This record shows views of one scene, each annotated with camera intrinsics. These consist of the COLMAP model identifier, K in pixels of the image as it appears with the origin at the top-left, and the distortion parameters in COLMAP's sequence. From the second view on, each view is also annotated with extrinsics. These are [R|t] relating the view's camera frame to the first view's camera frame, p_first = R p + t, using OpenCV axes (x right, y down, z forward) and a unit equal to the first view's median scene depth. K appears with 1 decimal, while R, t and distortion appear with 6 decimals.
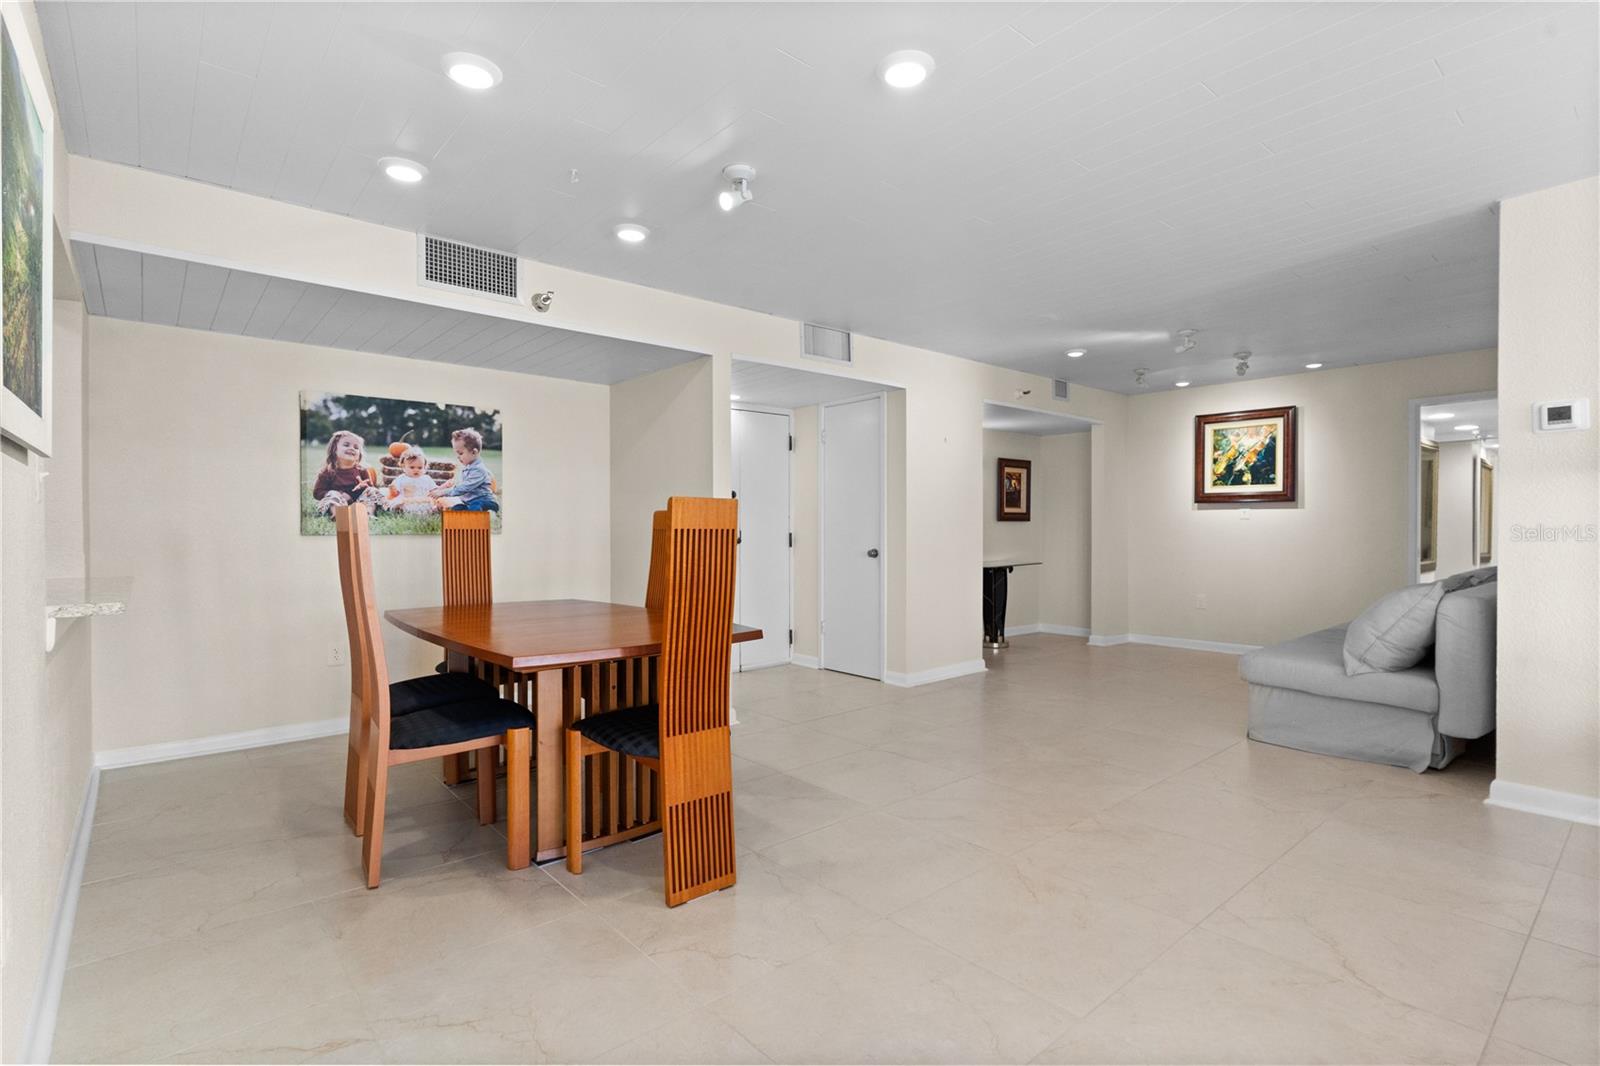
lens RADIAL K [[773.2, 0, 804.4], [0, 773.2, 528.2], [0, 0, 1]] dist [0.001109, 0.000105]
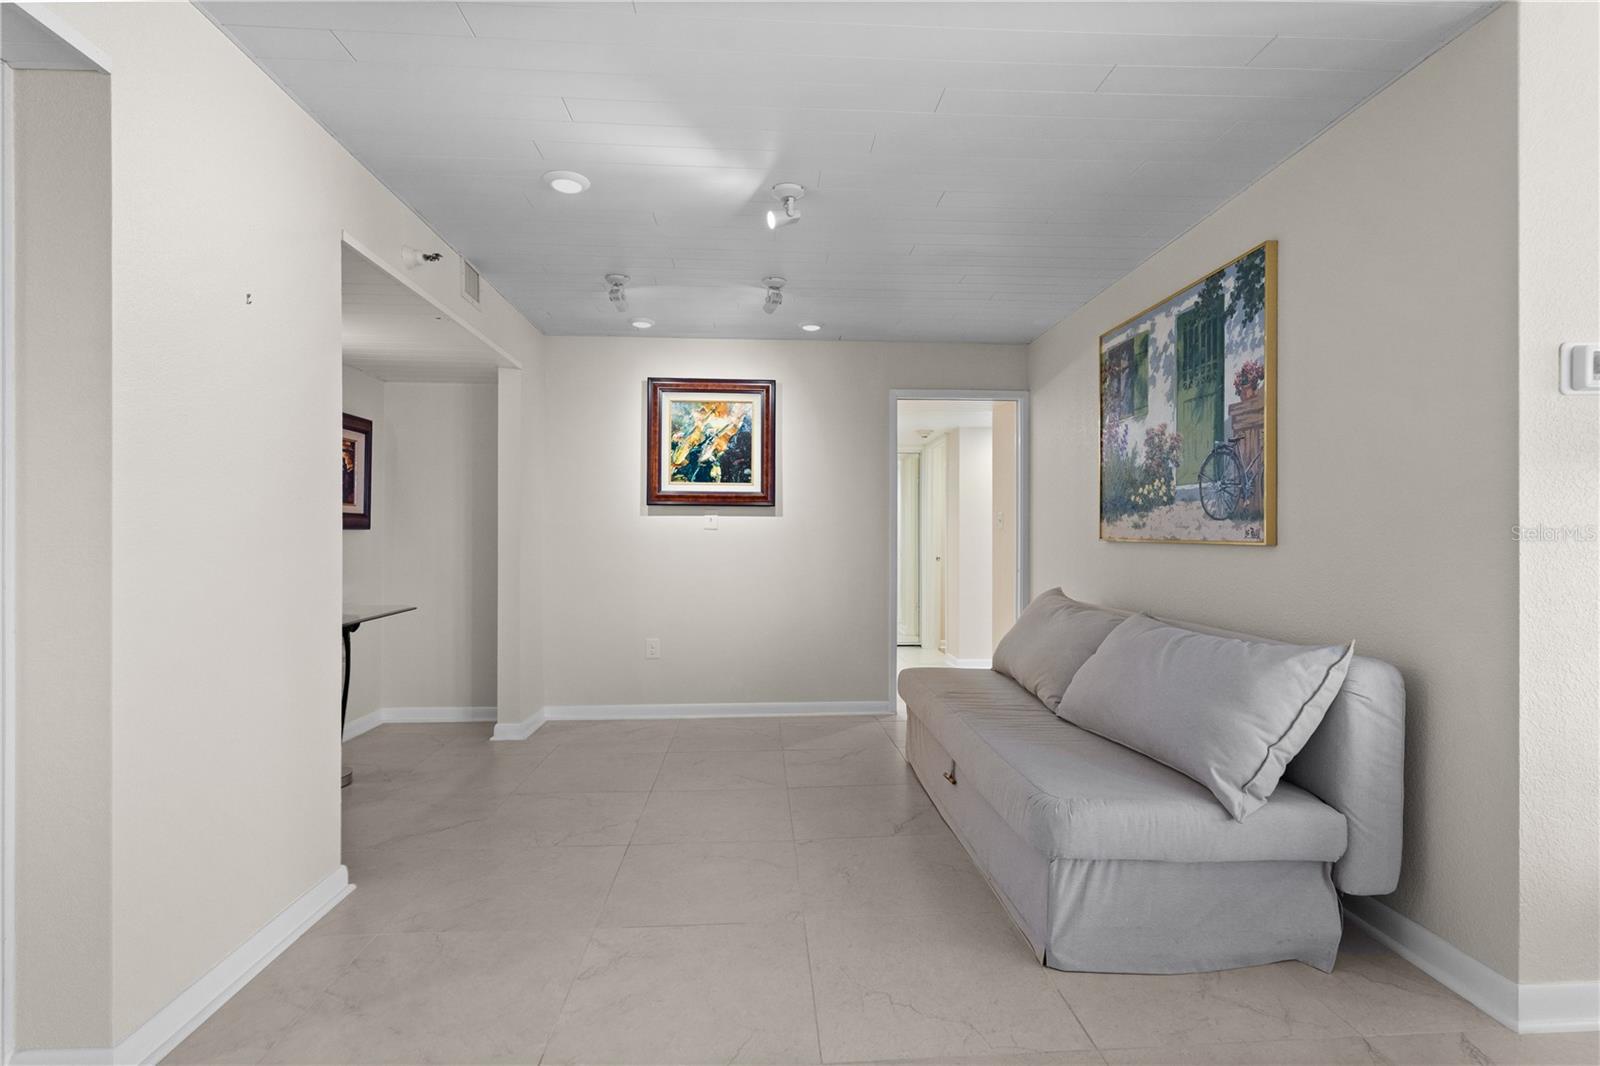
lens RADIAL K [[773.2, 0, 802.8], [0, 773.2, 536.3], [0, 0, 1]] dist [0.001109, 0.000105]
pose [[0.604286, -0.001578, 0.796766, 0.045185], [-0.000315, 0.999997, 0.002219, -0.006963], [-0.796767, -0.001592, 0.604284, 0.495077]]
